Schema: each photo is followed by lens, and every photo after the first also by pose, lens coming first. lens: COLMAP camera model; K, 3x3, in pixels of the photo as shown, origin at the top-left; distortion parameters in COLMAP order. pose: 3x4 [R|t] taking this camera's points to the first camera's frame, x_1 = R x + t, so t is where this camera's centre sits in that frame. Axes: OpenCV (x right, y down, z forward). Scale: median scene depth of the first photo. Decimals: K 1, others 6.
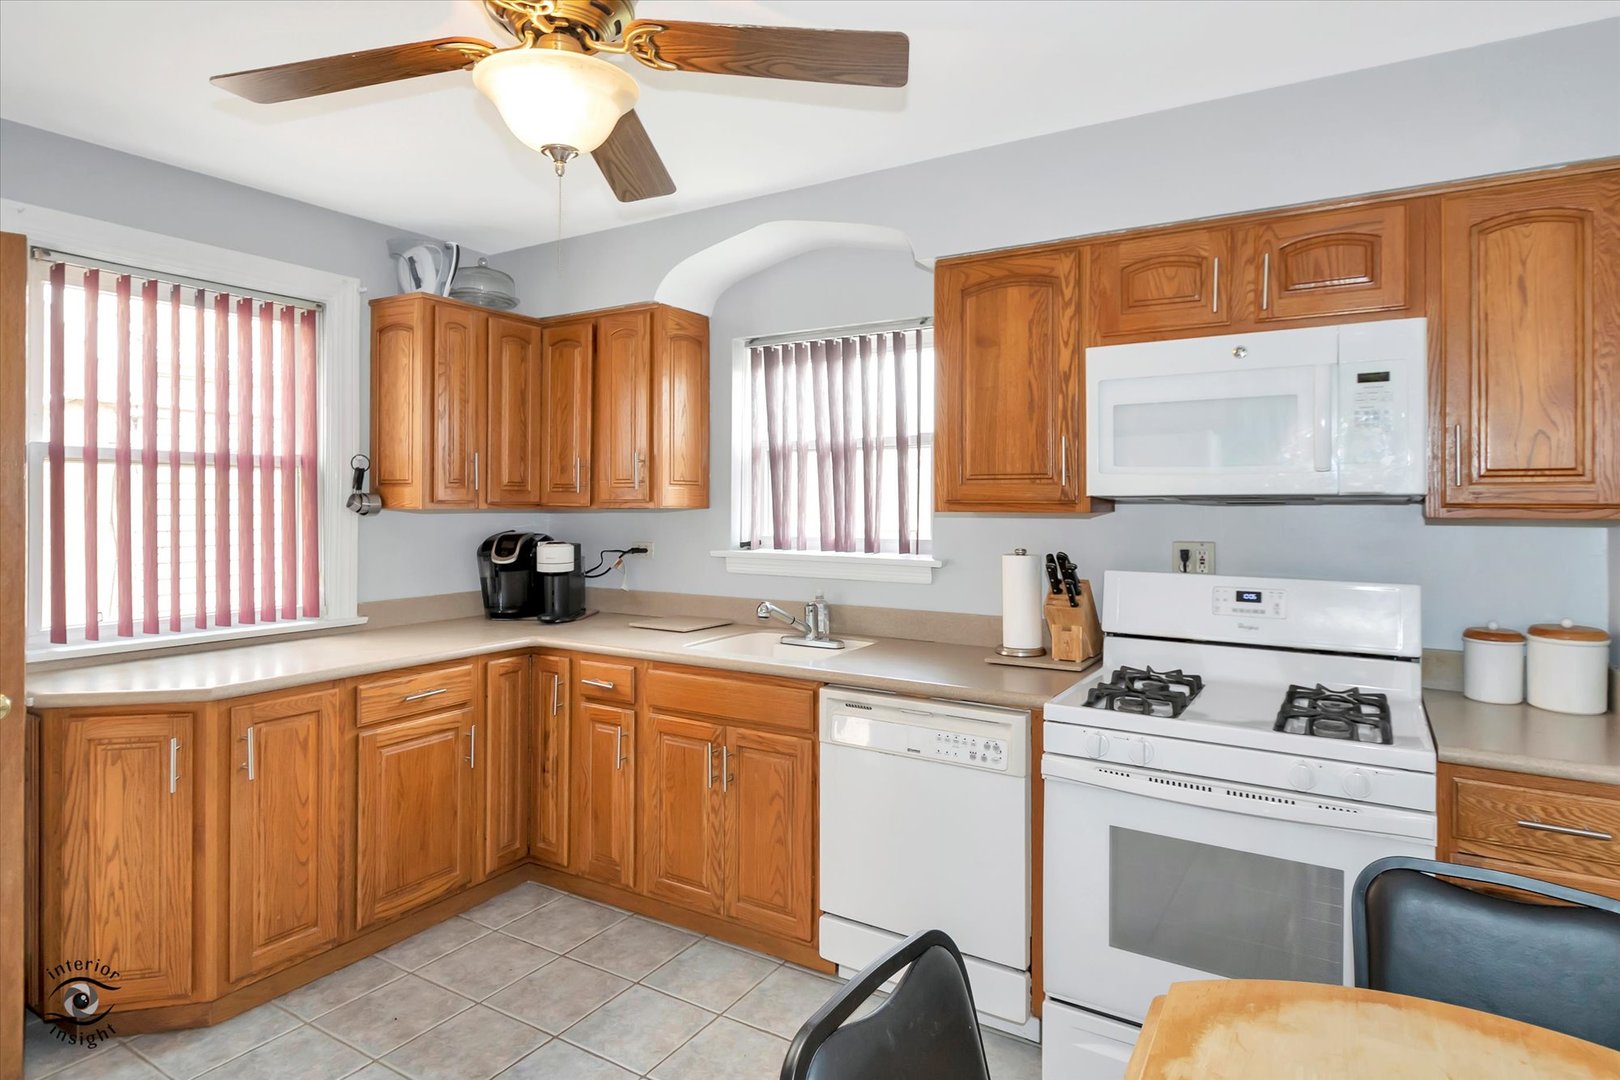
lens RADIAL K [[896.3, 0, 809.8], [0, 896.3, 505.0], [0, 0, 1]] dist [0.013168, -0.001366]
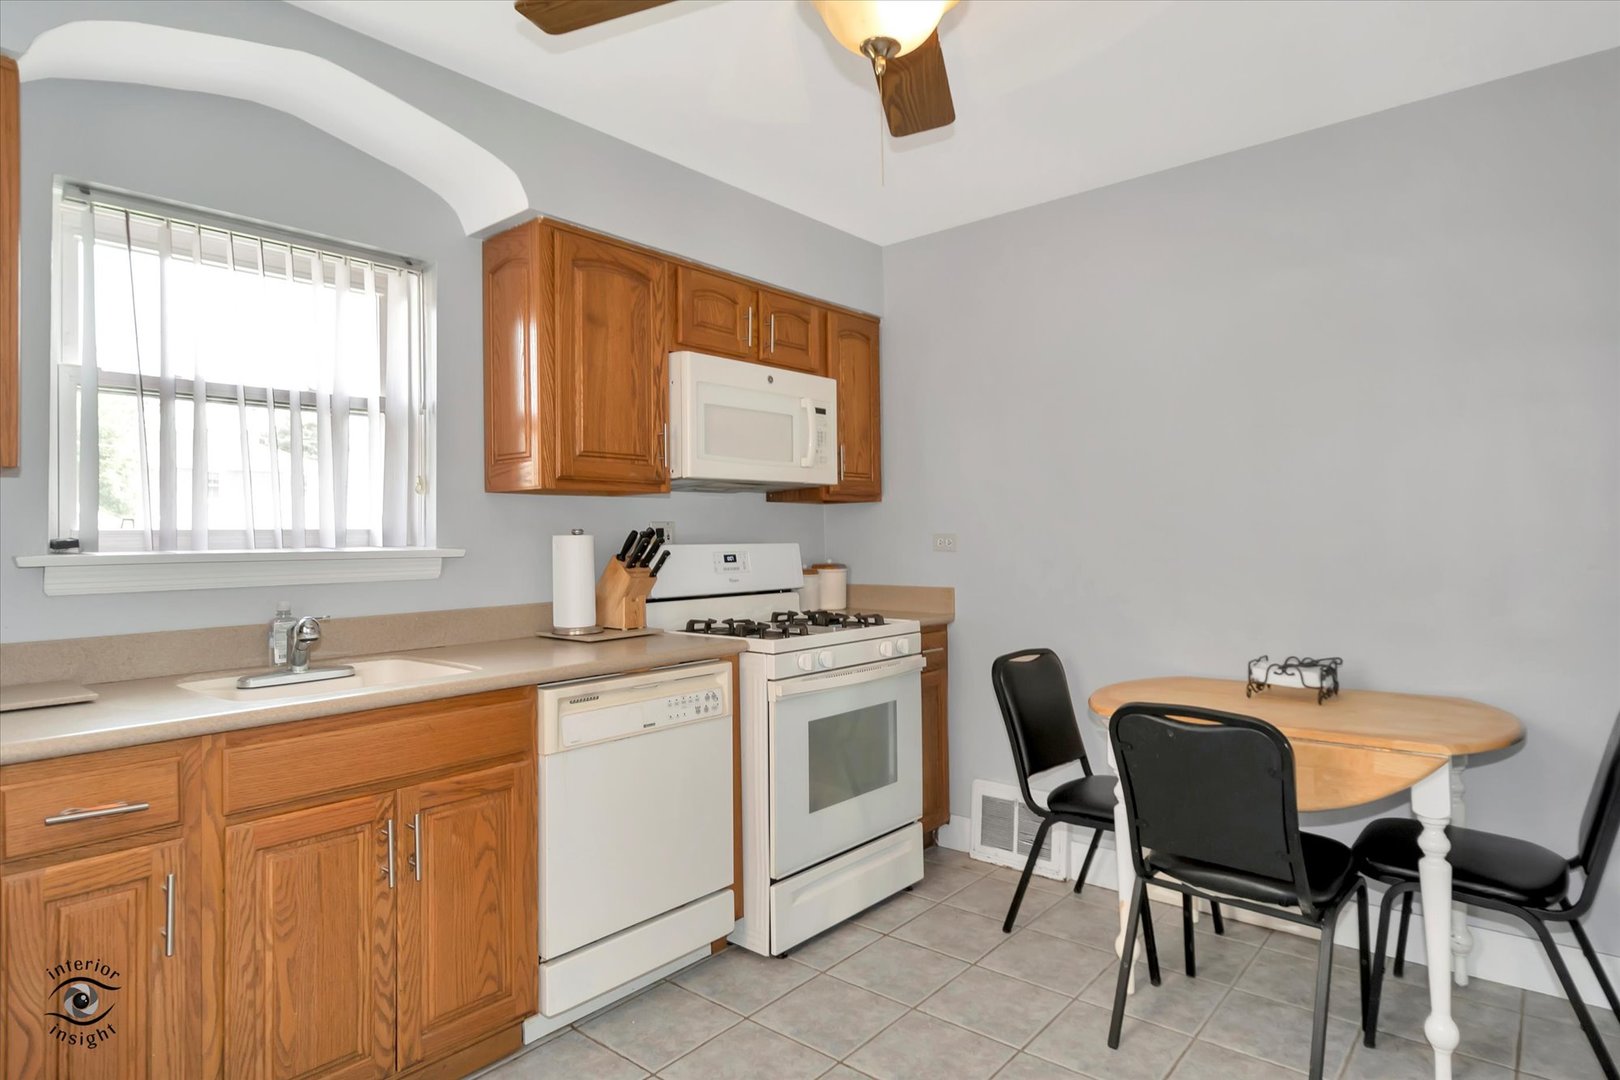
lens RADIAL K [[896.3, 0, 810.4], [0, 896.3, 529.4], [0, 0, 1]] dist [0.013168, -0.001366]
pose [[0.150073, 0.003641, 0.988668, -0.779675], [0.018762, 0.999803, -0.006529, 0.065036], [-0.988497, 0.019529, 0.149975, 0.633952]]
